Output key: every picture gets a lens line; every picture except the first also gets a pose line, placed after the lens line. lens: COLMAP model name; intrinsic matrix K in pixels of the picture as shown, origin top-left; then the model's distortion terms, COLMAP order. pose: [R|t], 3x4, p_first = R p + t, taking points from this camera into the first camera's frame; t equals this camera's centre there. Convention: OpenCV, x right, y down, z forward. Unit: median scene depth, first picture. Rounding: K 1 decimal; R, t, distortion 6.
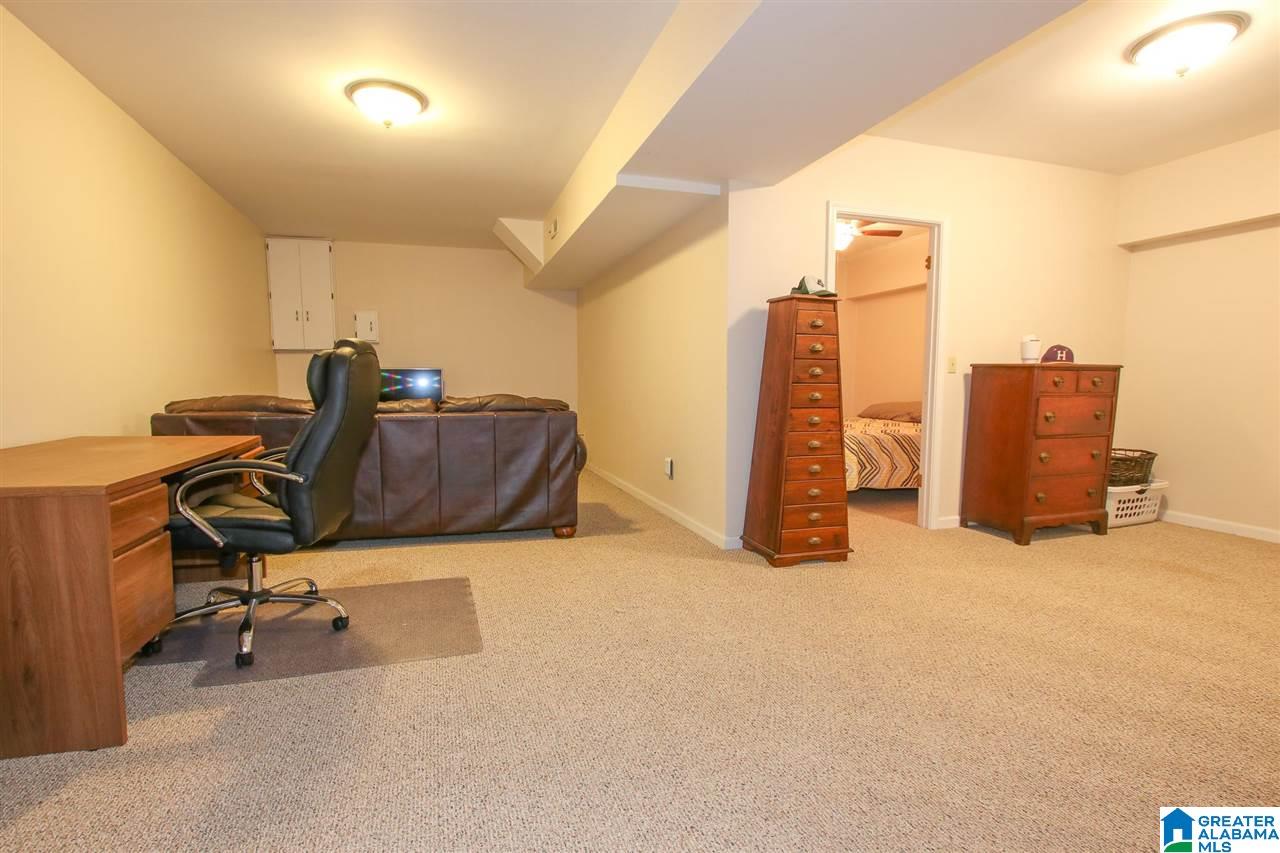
lens RADIAL K [[596.5, 0, 637.2], [0, 596.5, 436.9], [0, 0, 1]] dist [-0.034488, 0.004907]
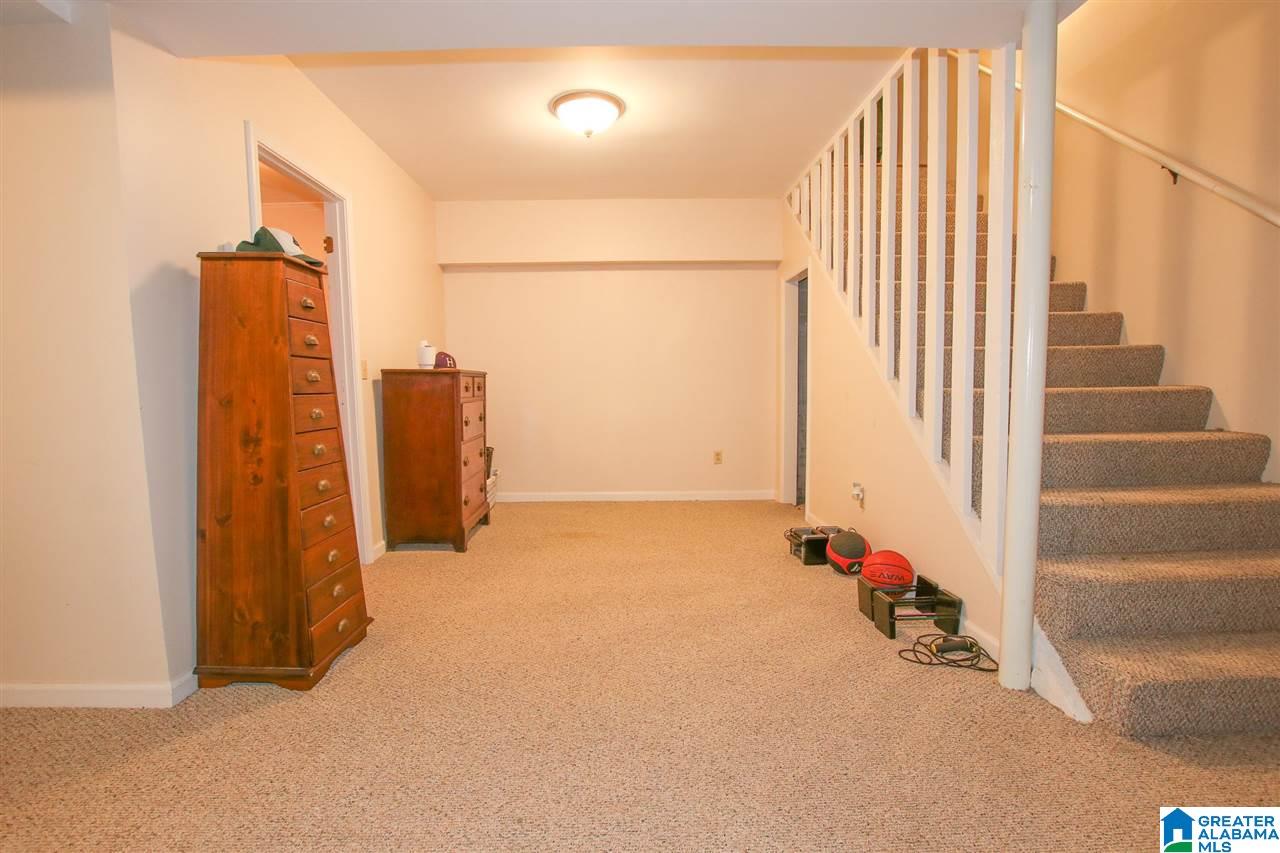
lens RADIAL K [[596.5, 0, 637.2], [0, 596.5, 436.9], [0, 0, 1]] dist [-0.034488, 0.004907]
pose [[0.298099, -0.088197, 0.950452, -0.205751], [0.102732, 0.992903, 0.059915, -0.041060], [-0.948991, 0.079781, 0.305044, 0.423339]]
